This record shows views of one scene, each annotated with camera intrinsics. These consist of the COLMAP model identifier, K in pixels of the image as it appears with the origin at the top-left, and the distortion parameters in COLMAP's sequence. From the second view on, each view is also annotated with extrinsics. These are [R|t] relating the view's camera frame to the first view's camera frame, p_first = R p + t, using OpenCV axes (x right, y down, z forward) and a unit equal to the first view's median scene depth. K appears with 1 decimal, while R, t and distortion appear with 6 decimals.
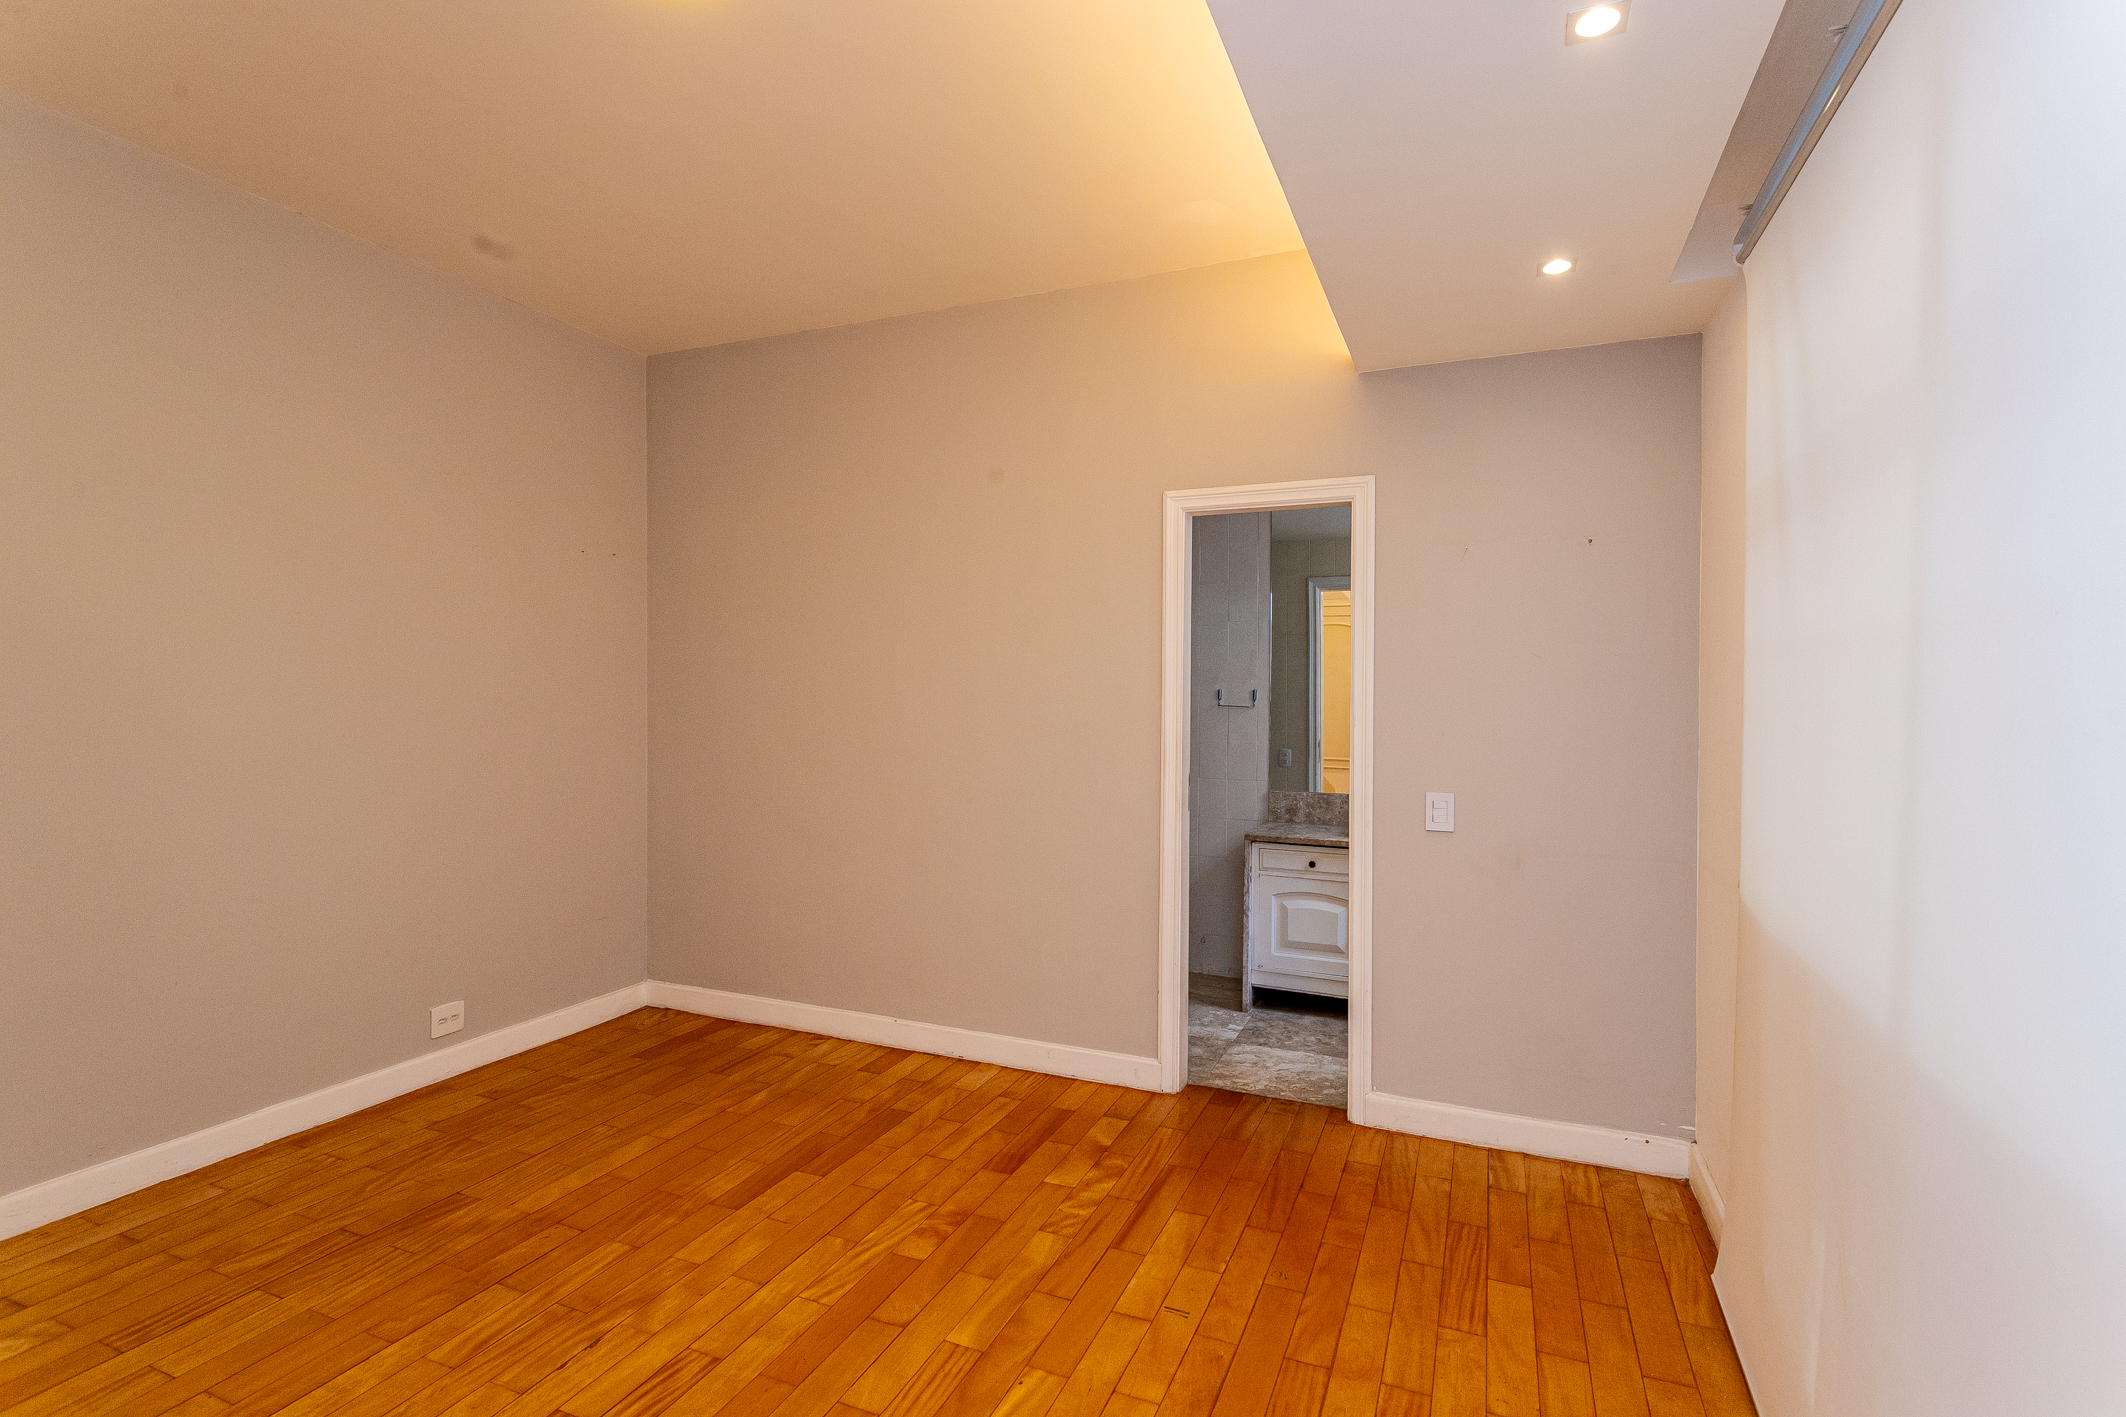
lens RADIAL K [[1009.3, 0, 1052.2], [0, 1009.3, 697.4], [0, 0, 1]] dist [-0.004491, 0.002305]
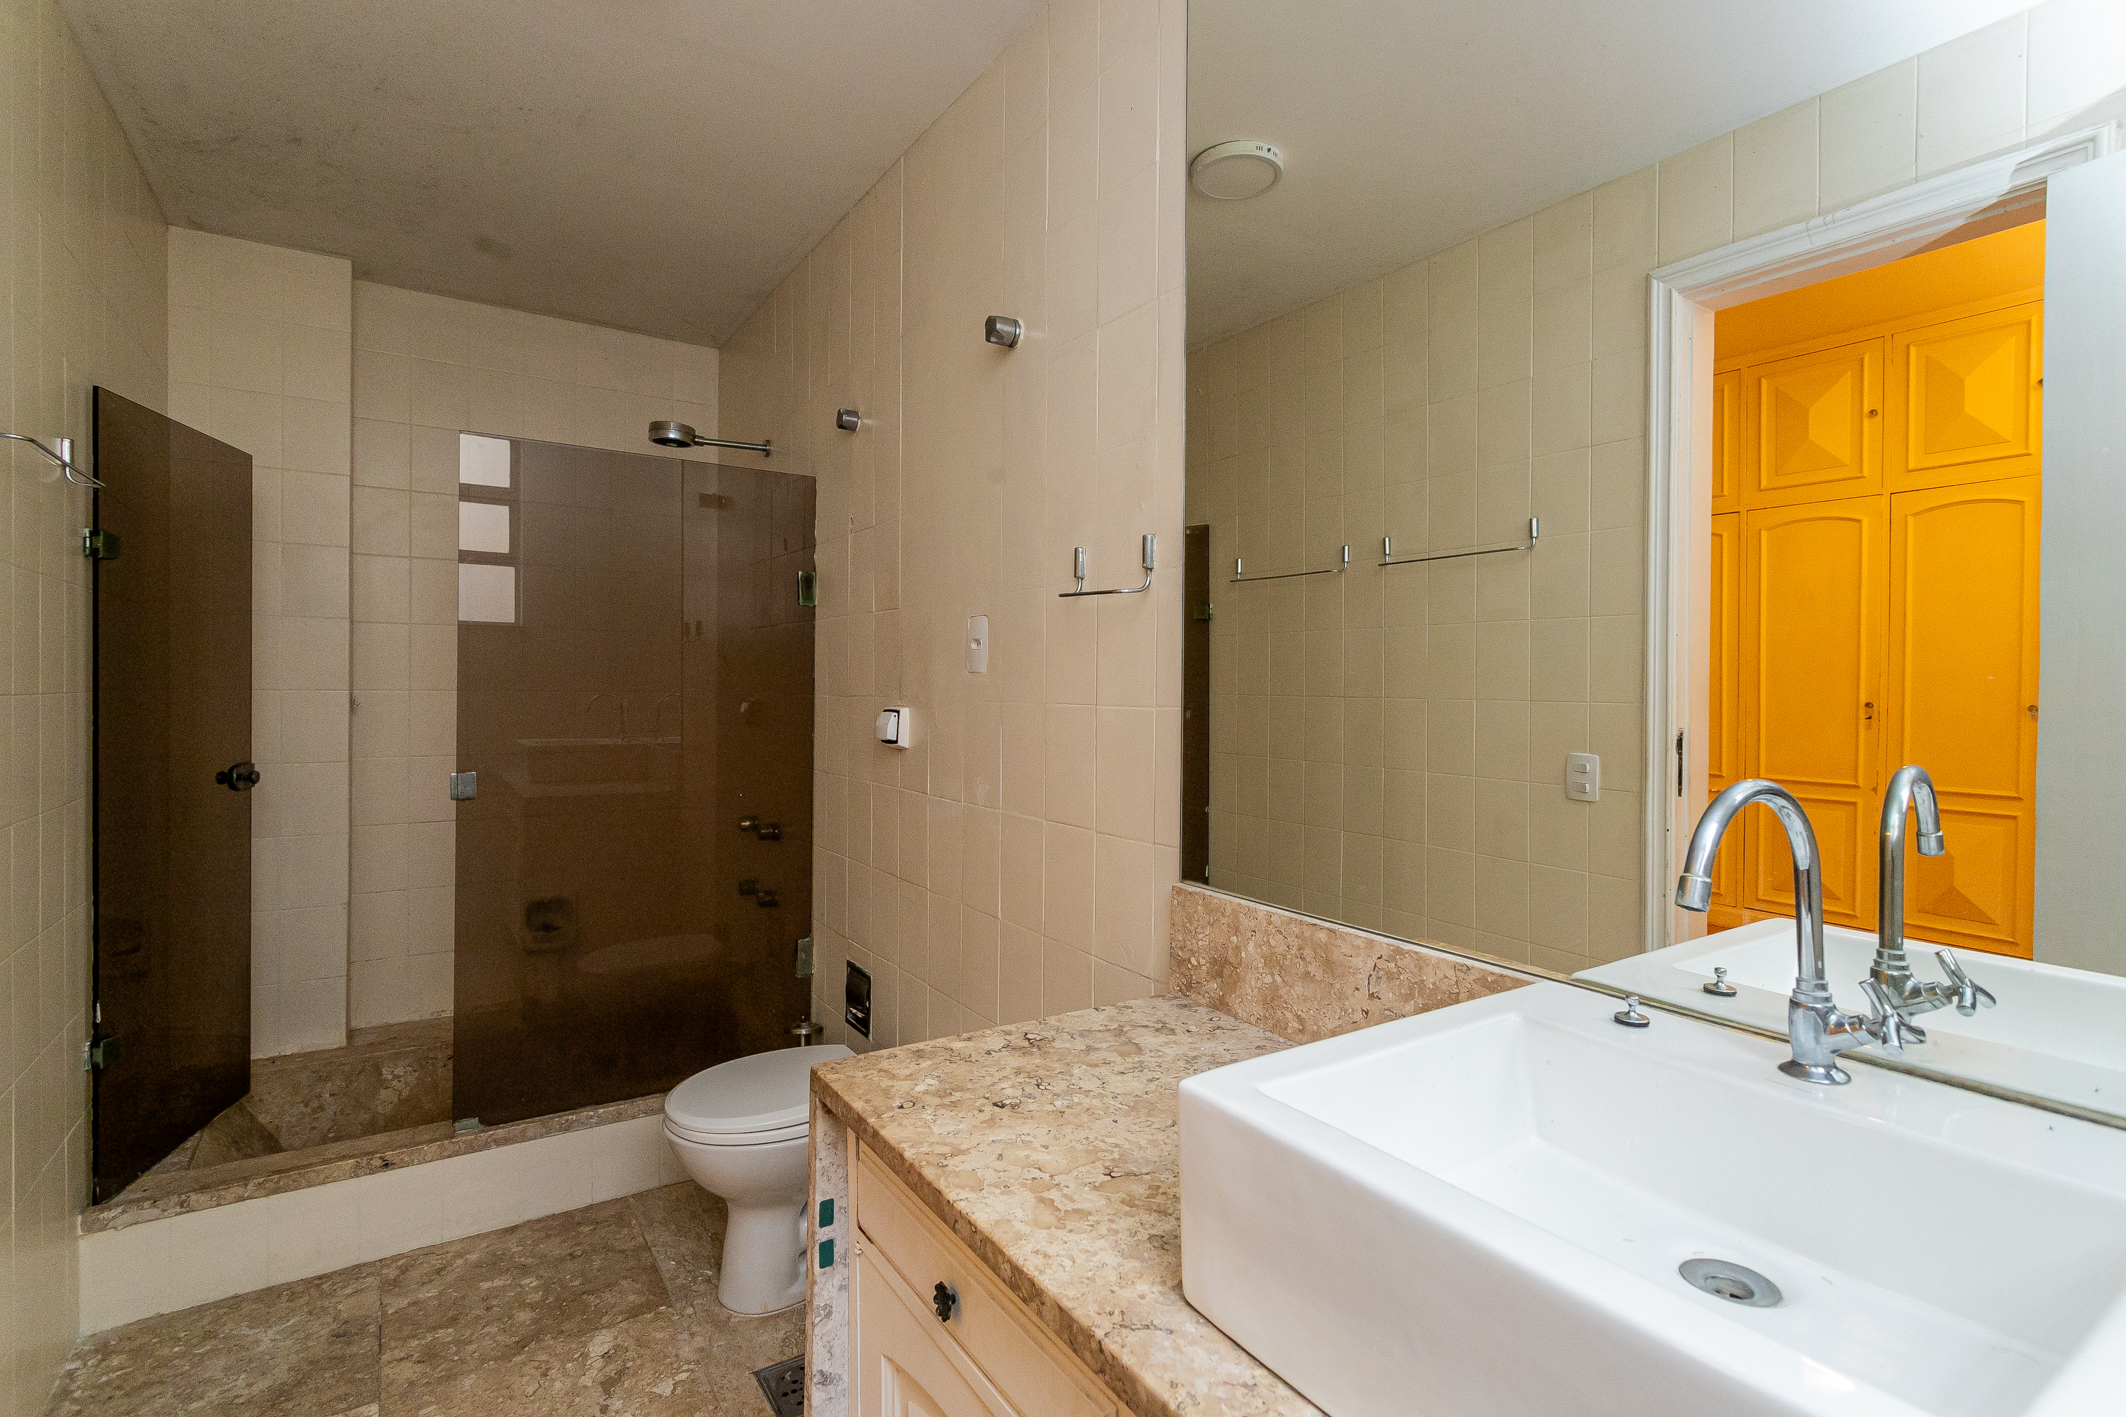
lens RADIAL K [[1009.3, 0, 1065.6], [0, 1009.3, 697.1], [0, 0, 1]] dist [-0.004491, 0.002305]
pose [[0.845814, 0.014778, -0.533274, 0.342073], [-0.012256, 0.999891, 0.008269, 0.037765], [0.533338, -0.000458, 0.845902, 0.745217]]
